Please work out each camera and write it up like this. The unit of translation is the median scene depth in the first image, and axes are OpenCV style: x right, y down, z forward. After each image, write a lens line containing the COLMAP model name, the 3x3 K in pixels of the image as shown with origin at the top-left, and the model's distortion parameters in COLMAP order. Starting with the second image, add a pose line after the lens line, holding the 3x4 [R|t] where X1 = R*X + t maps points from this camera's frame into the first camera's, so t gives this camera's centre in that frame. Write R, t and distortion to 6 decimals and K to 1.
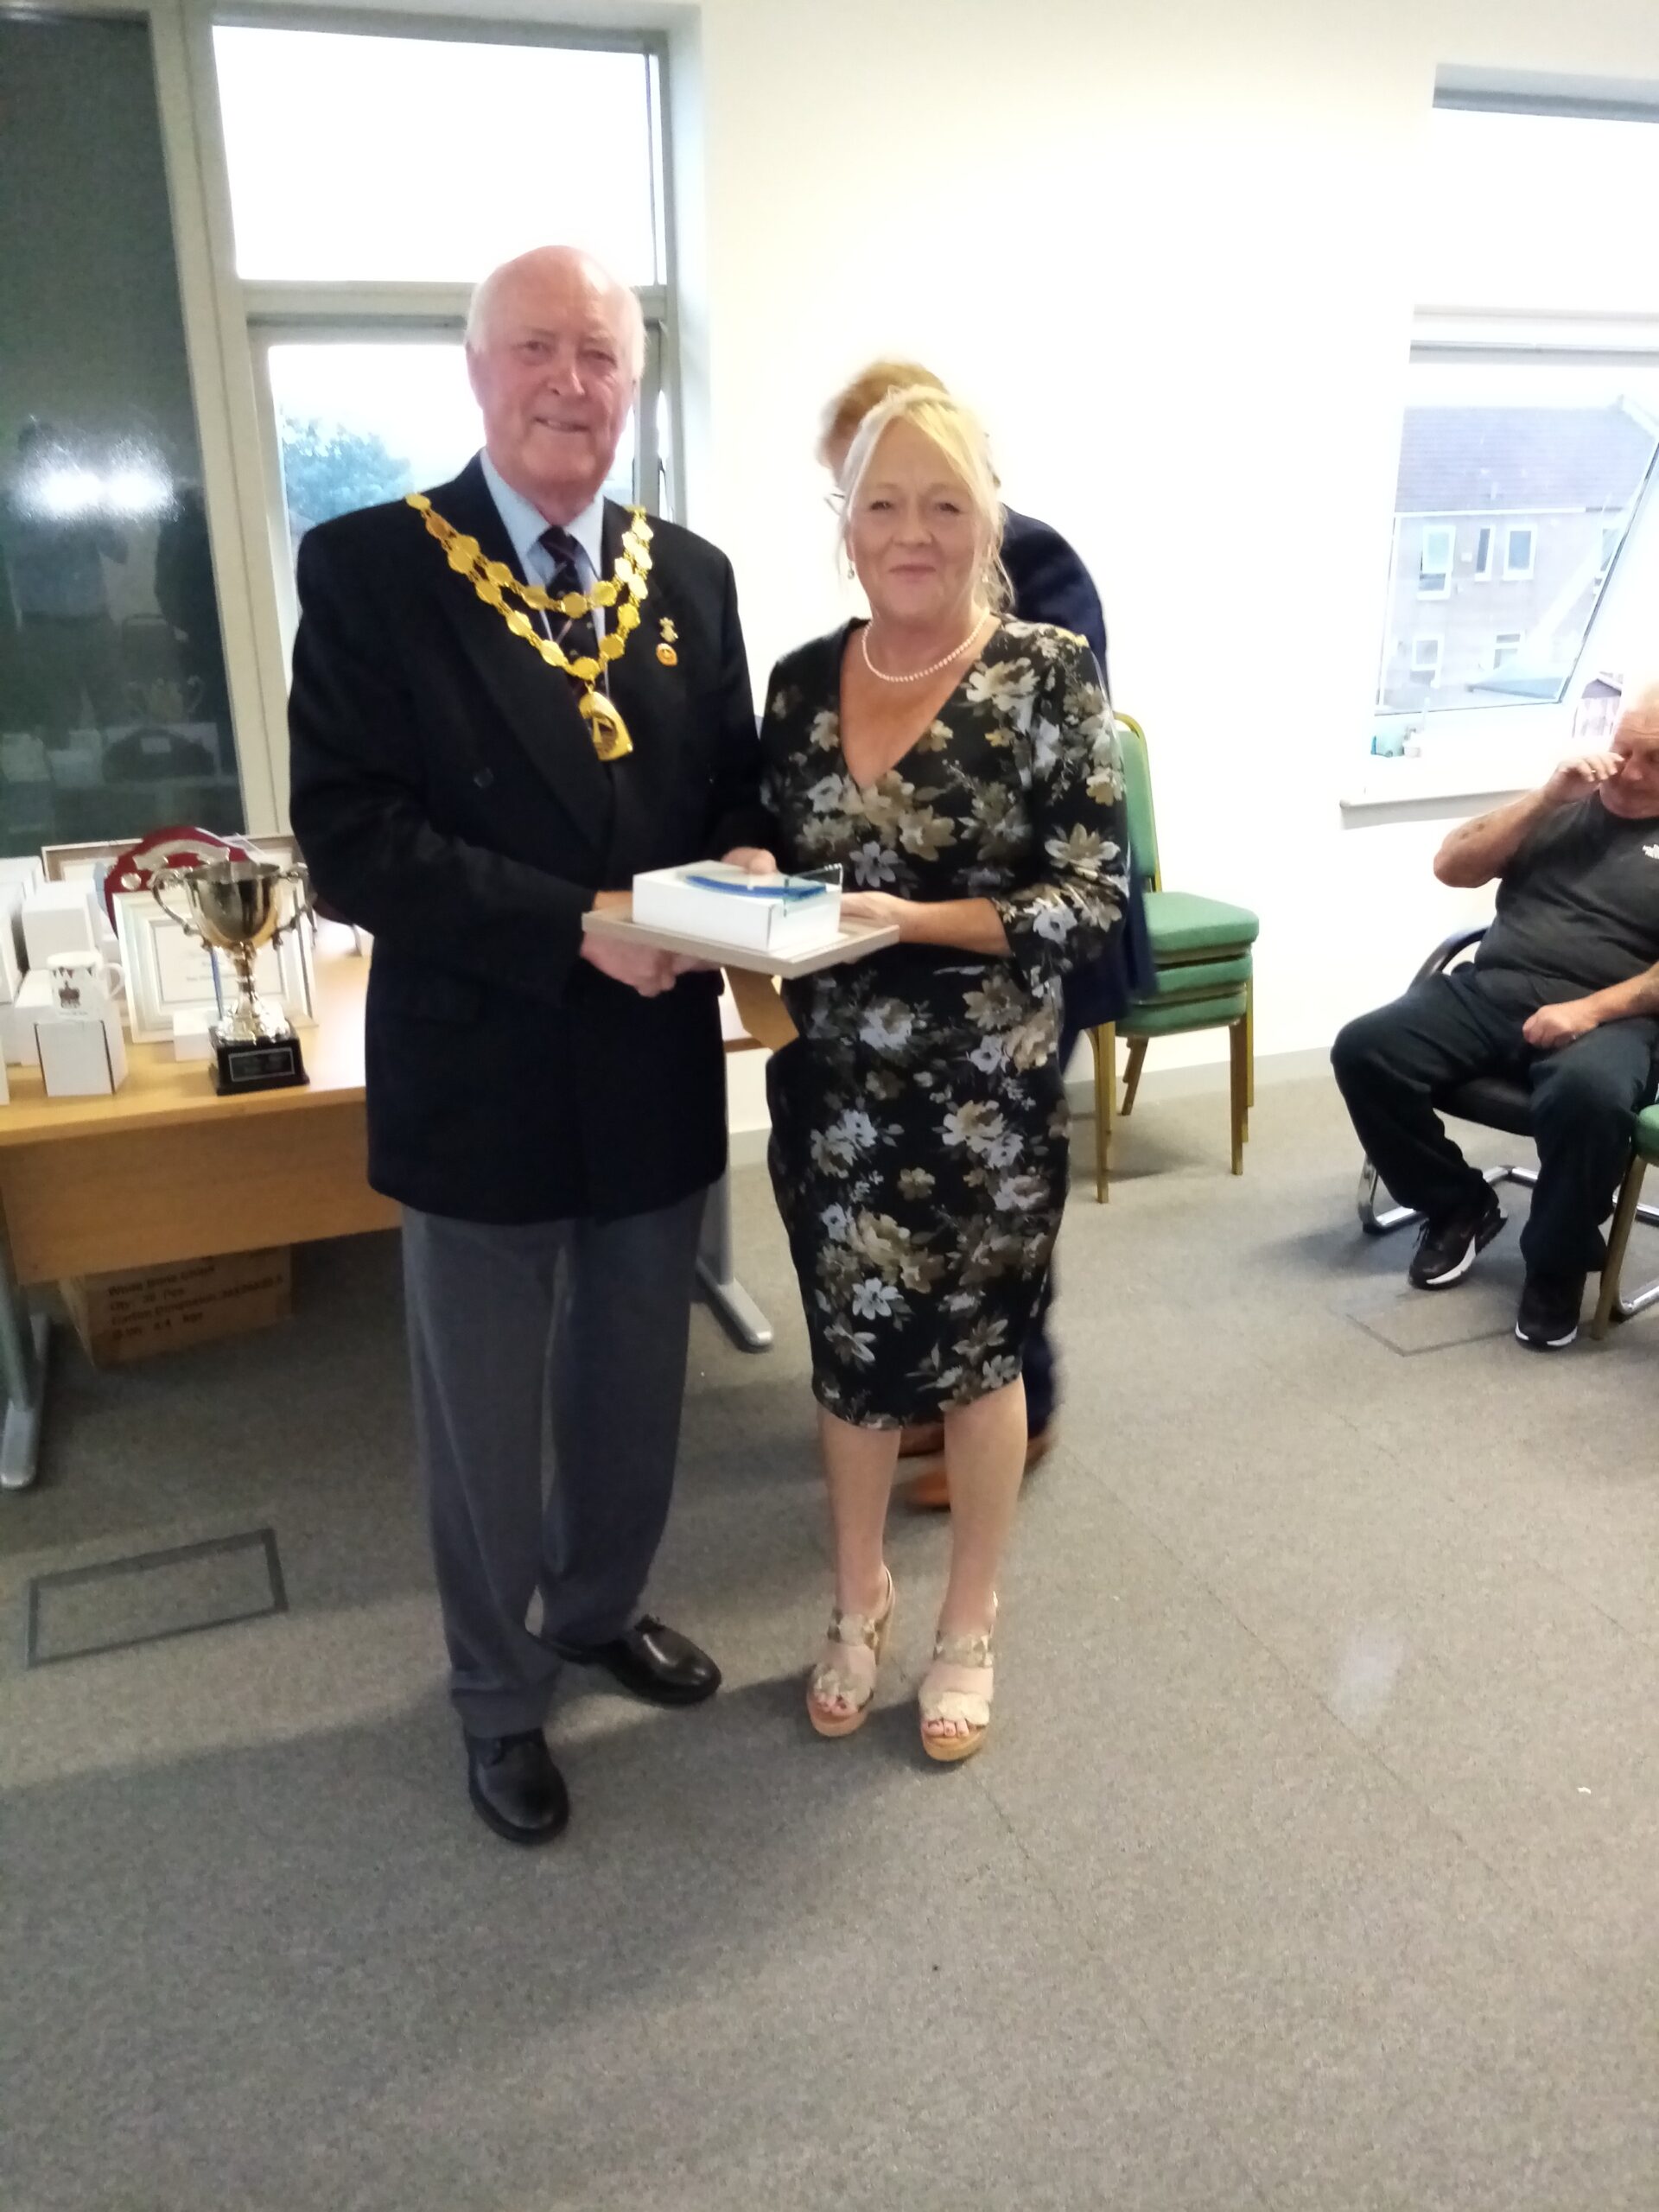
lens RADIAL K [[1777.1, 0, 829.5], [0, 1777.1, 1106.0], [0, 0, 1]] dist [-0.000628, -0.008967]
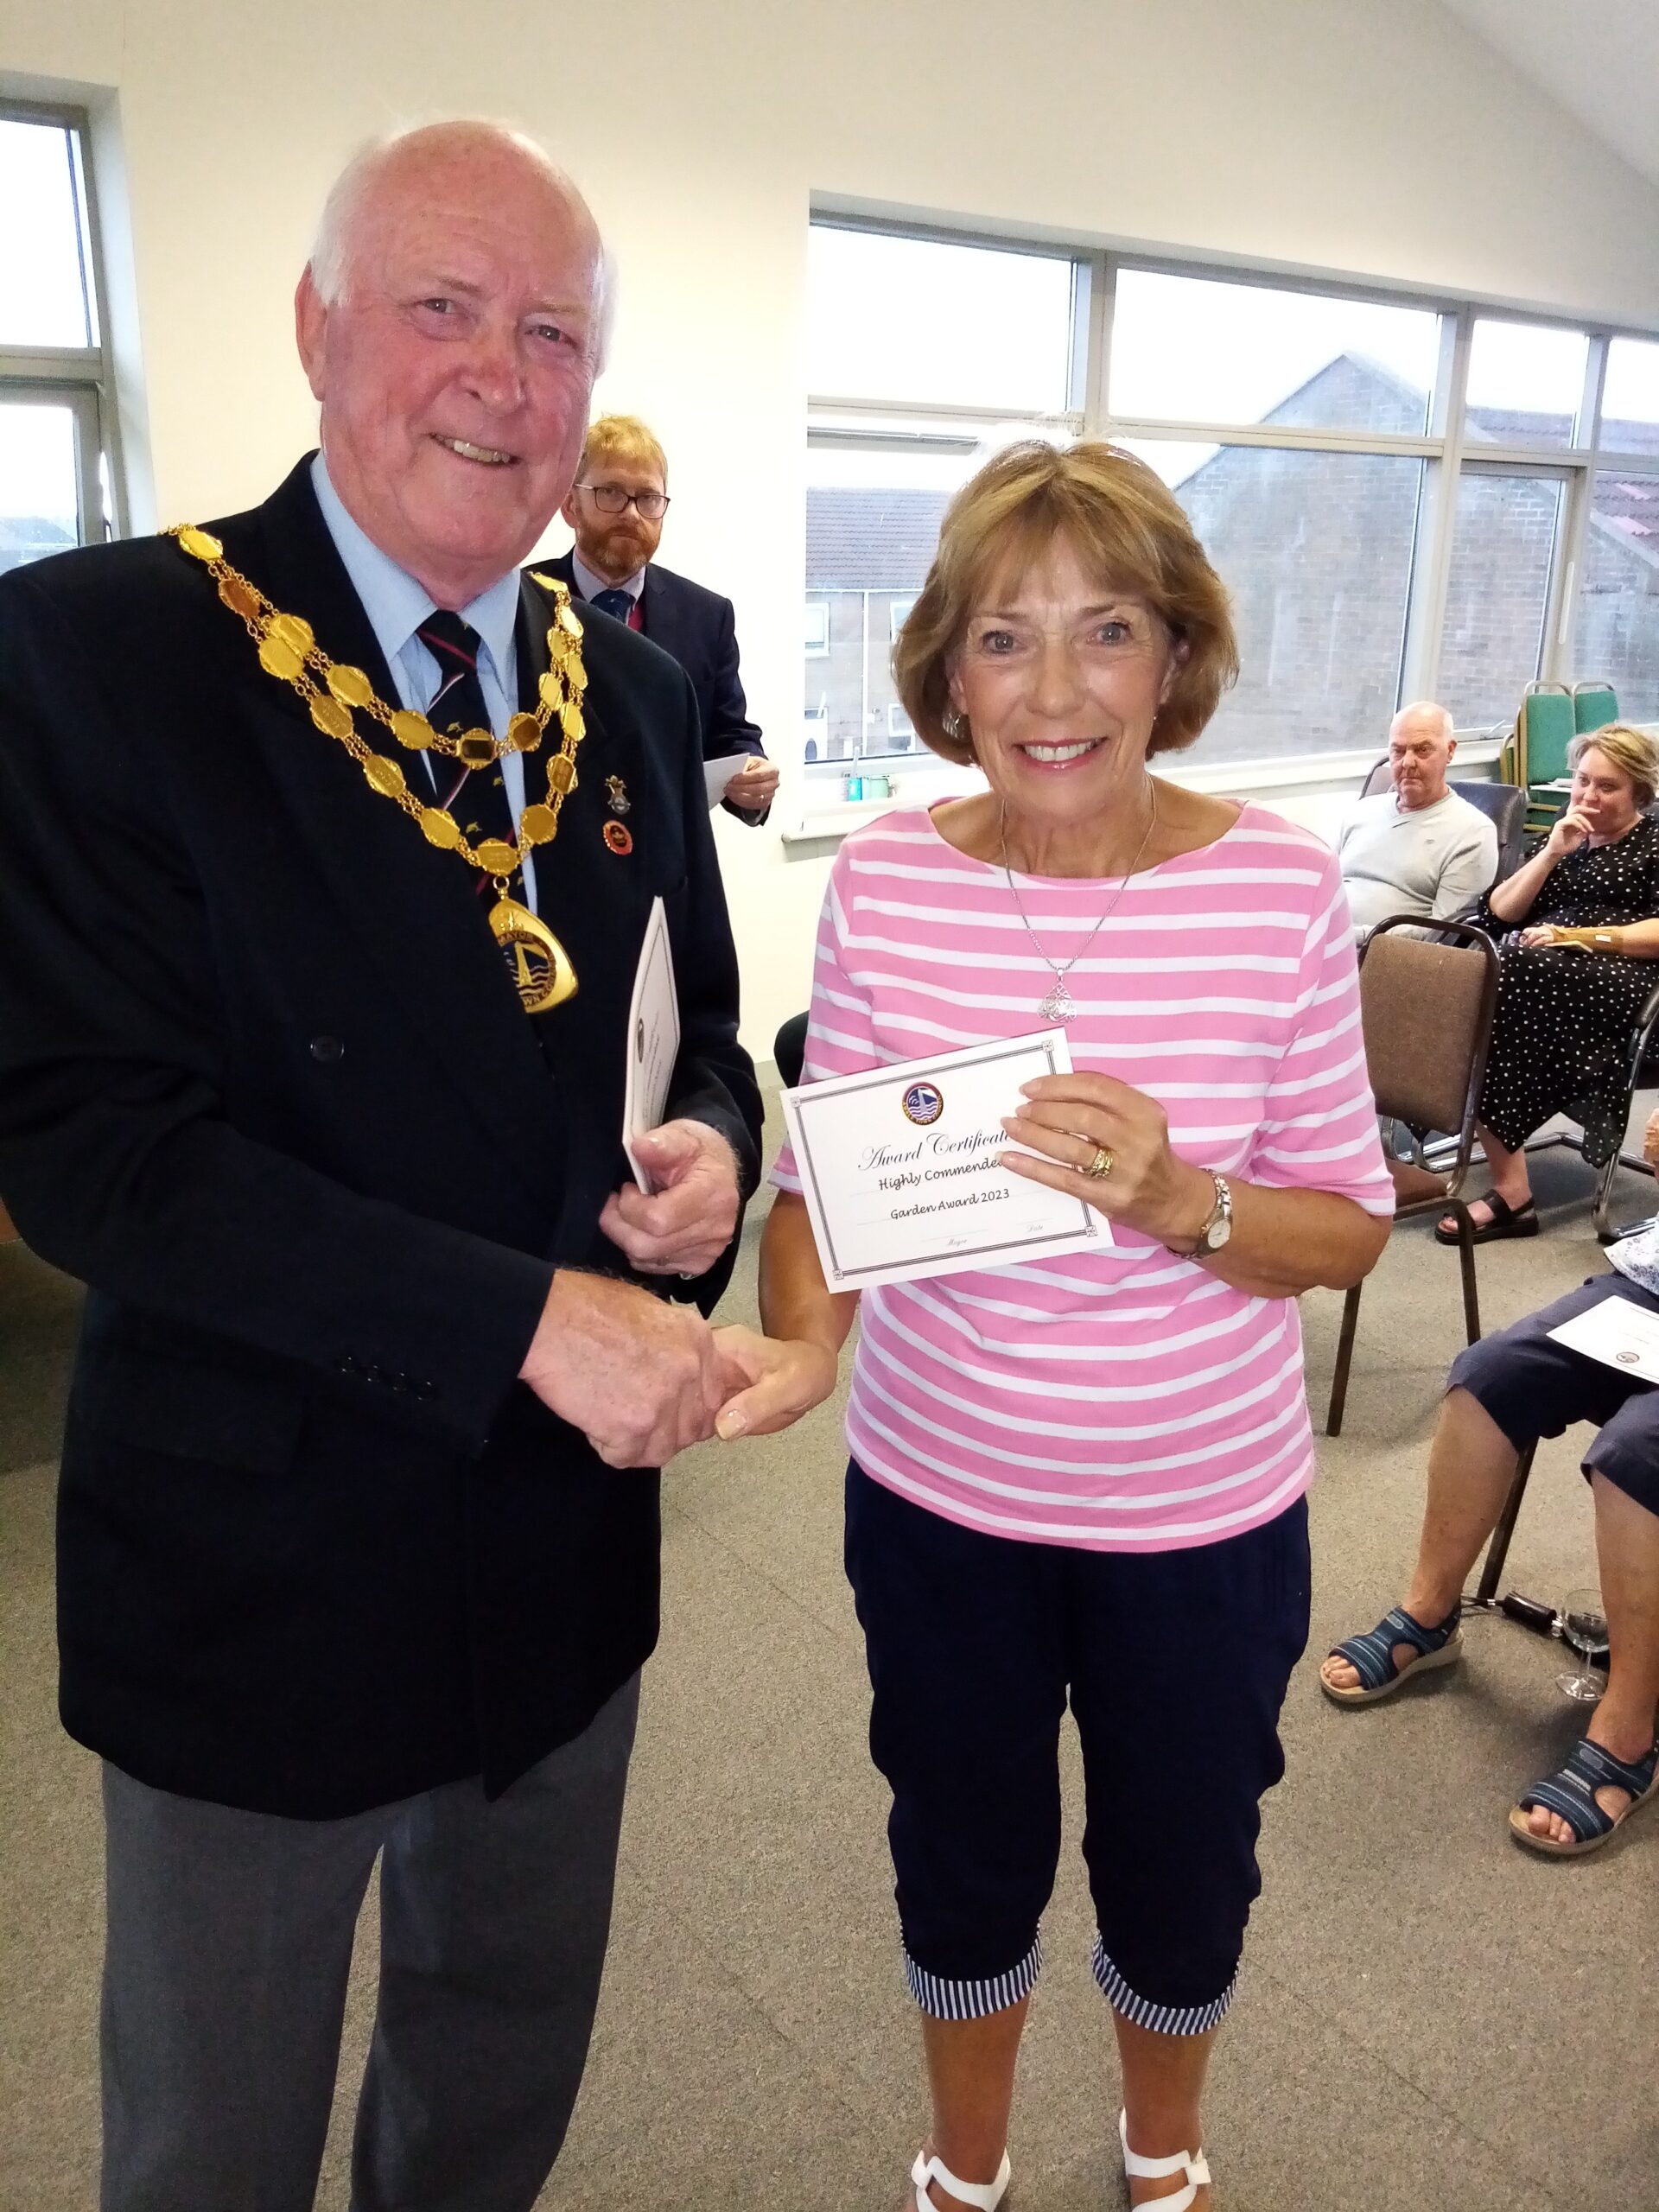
lens RADIAL K [[1767.8, 0, 823.6], [0, 1767.8, 1108.0], [0, 0, 1]] dist [0.030503, -0.065781]
pose [[0.963717, -0.061717, 0.259693, 0.032623], [0.070850, 0.997149, -0.025947, 0.065515], [-0.257351, 0.043405, 0.965343, -0.154680]]
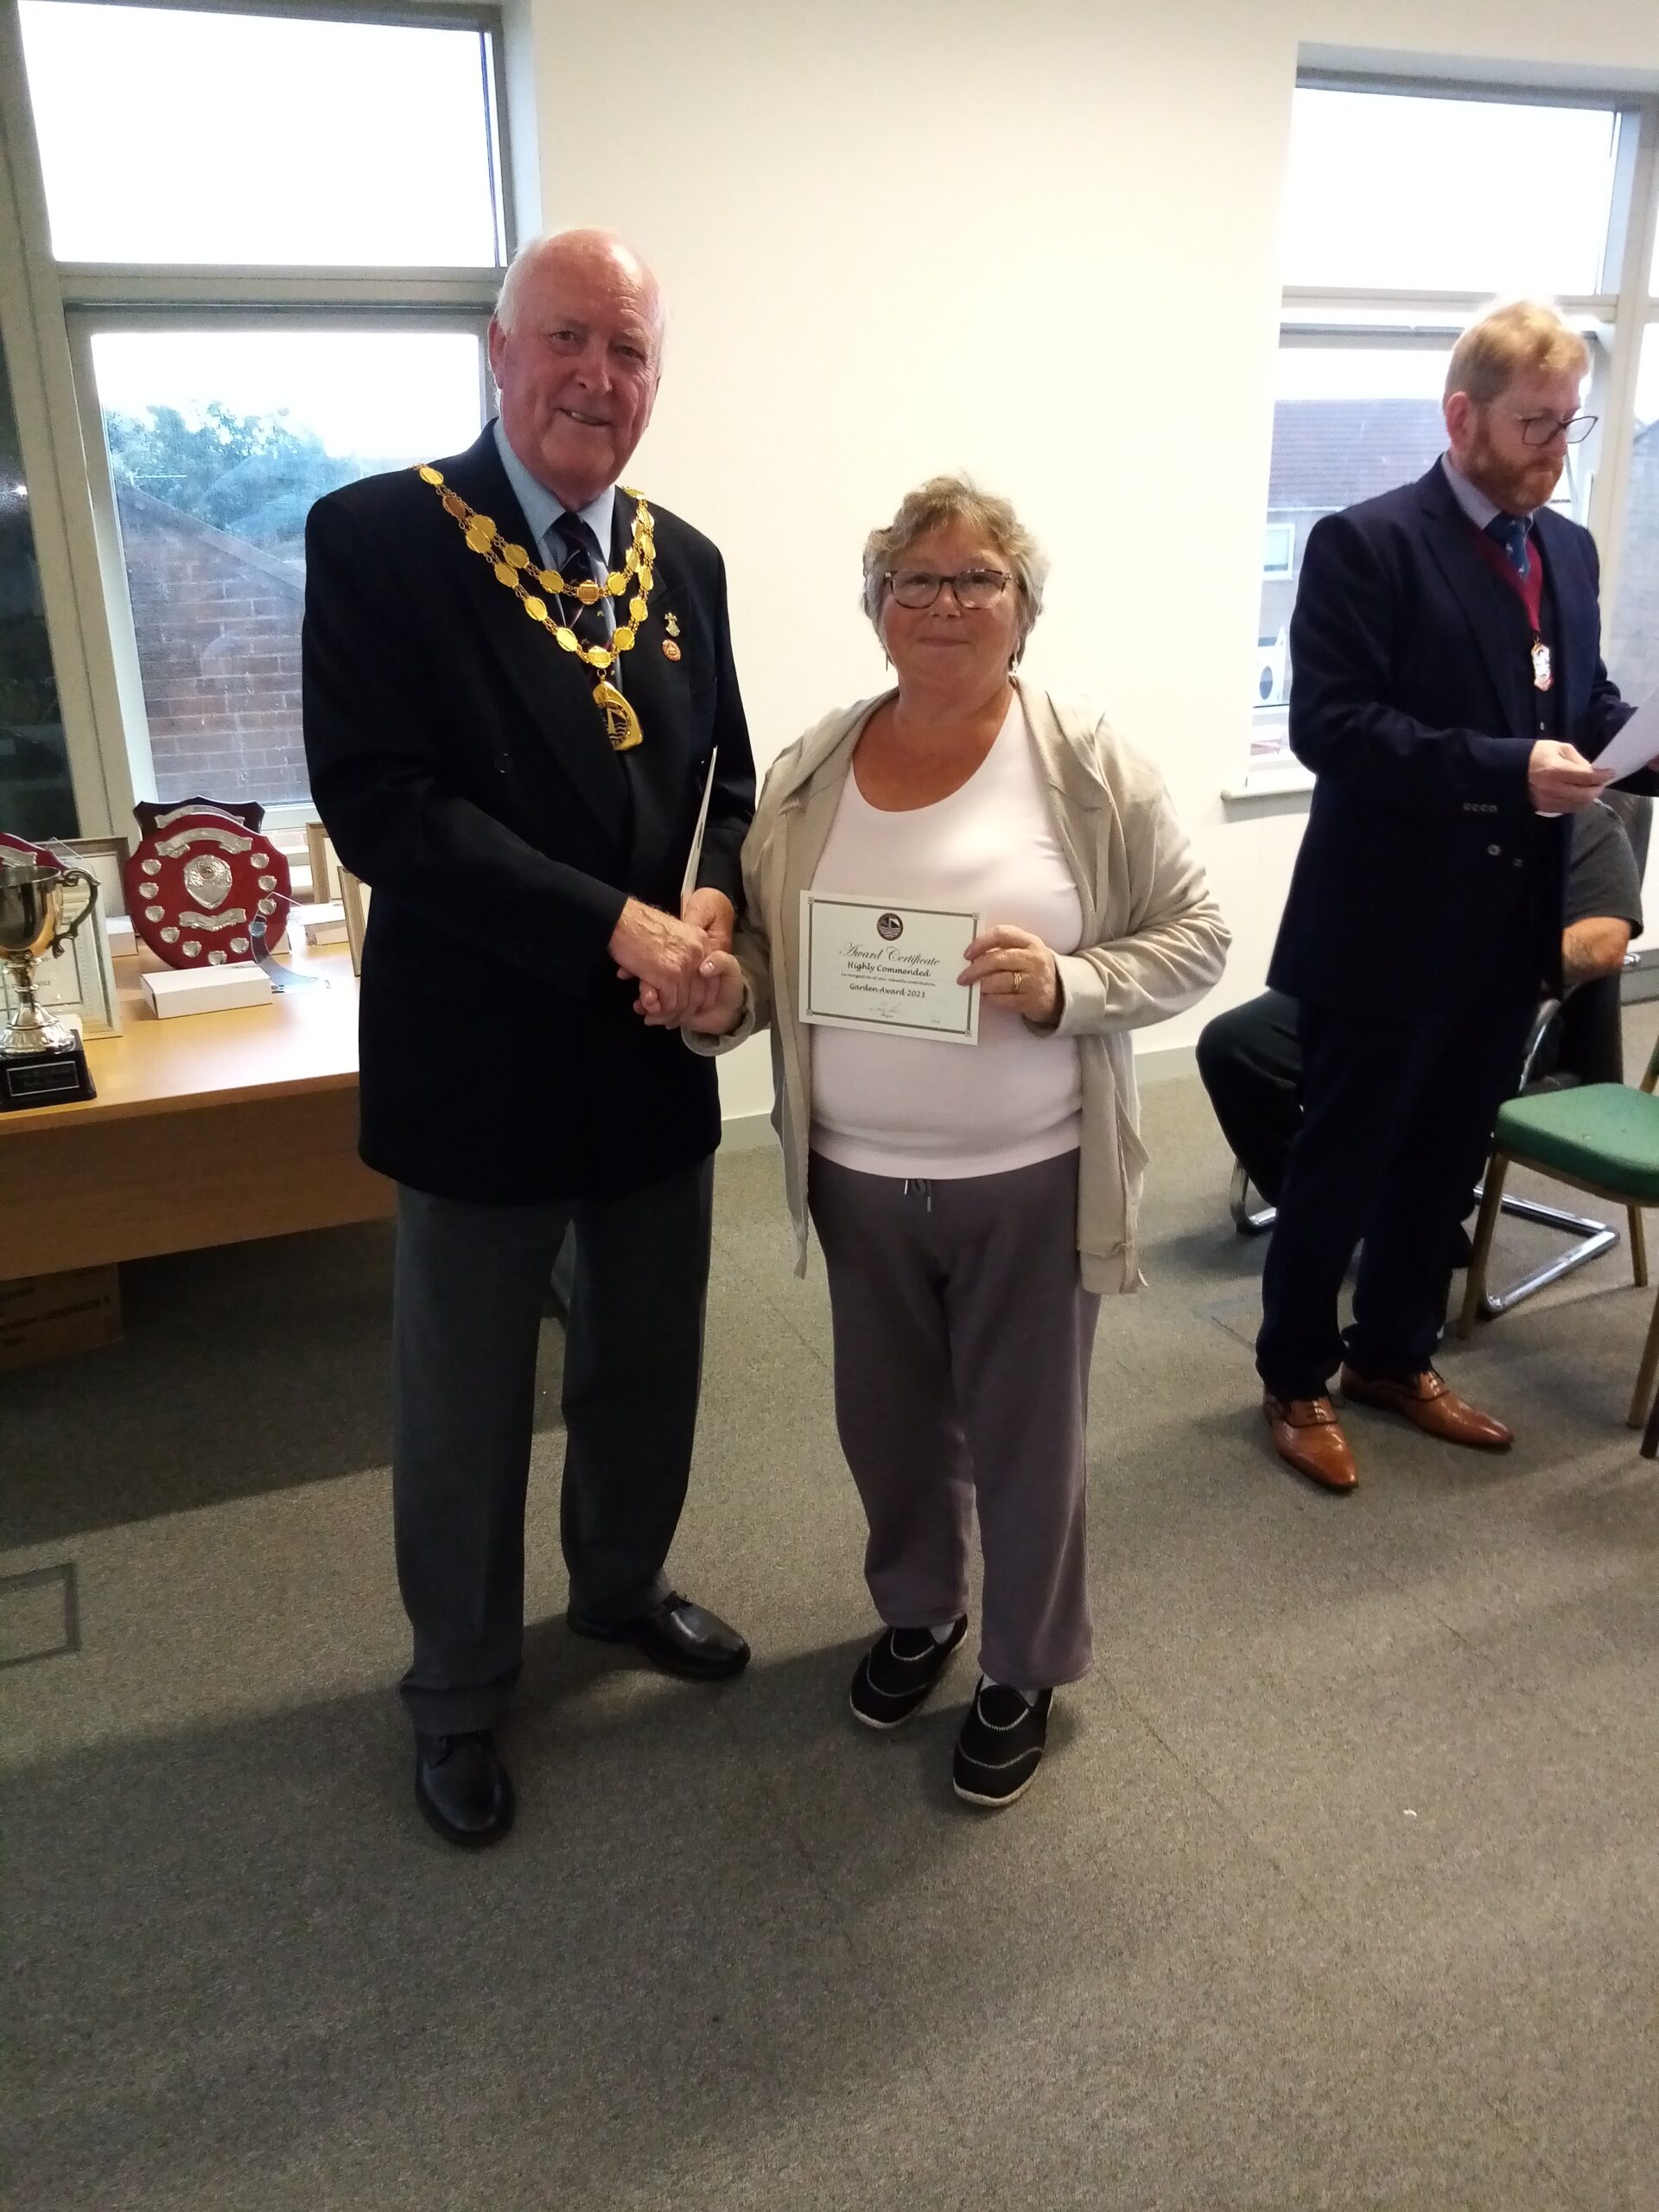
lens RADIAL K [[1780.4, 0, 822.6], [0, 1780.4, 1107.7], [0, 0, 1]] dist [-0.002558, -0.017462]
pose [[0.999690, -0.014203, 0.020438, 0.095430], [0.014176, 0.999898, 0.001461, -0.003876], [-0.020457, -0.001171, 0.999790, 0.043203]]
